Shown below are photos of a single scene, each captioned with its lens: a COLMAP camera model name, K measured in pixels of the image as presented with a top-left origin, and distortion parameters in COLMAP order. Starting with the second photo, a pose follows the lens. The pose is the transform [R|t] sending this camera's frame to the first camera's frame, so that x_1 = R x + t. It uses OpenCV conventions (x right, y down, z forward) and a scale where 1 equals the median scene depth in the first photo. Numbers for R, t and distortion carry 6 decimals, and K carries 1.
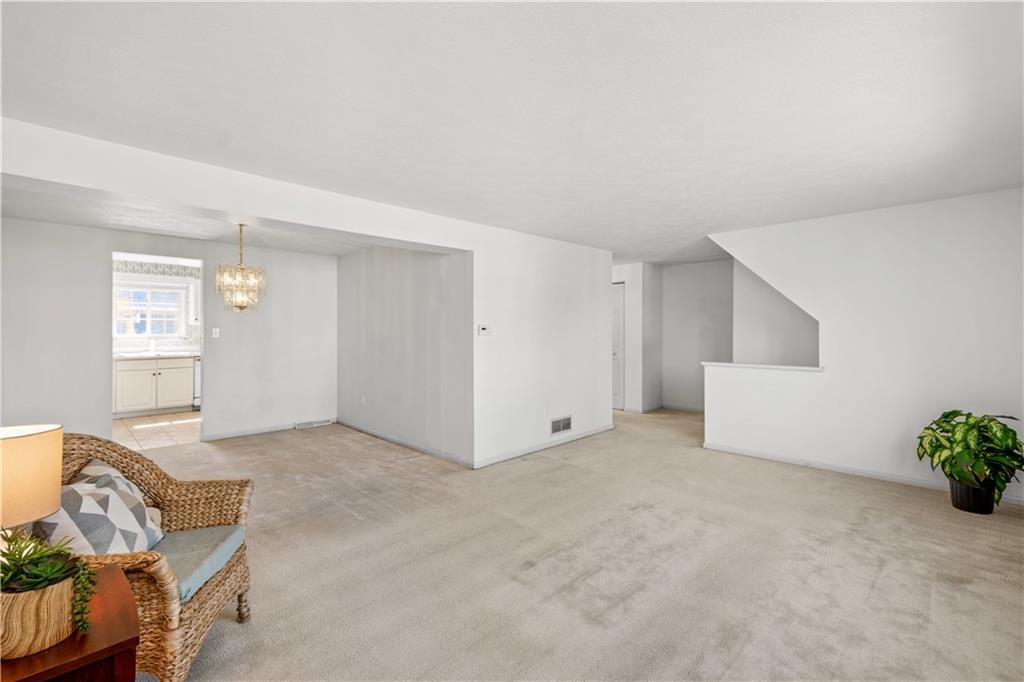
lens RADIAL K [[454.8, 0, 515.4], [0, 454.8, 335.4], [0, 0, 1]] dist [0.014631, -0.003227]
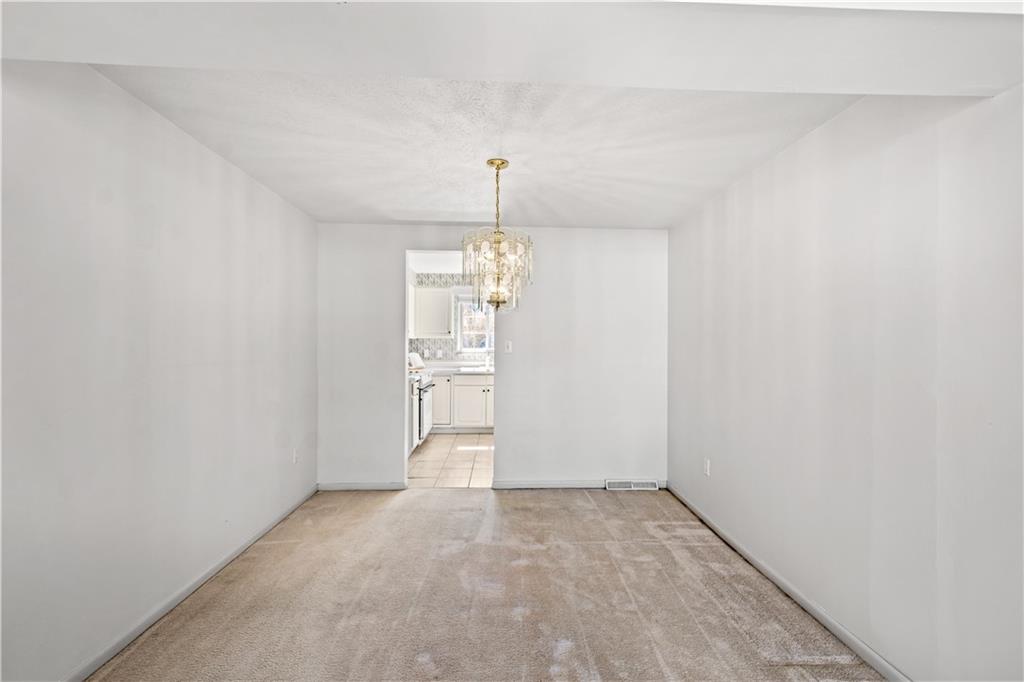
lens RADIAL K [[454.8, 0, 517.6], [0, 454.8, 336.2], [0, 0, 1]] dist [0.014631, -0.003227]
pose [[0.741606, -0.012523, -0.670719, -0.117067], [-0.010312, 0.999495, -0.030064, -0.000374], [0.670757, 0.029212, 0.741102, 0.384362]]
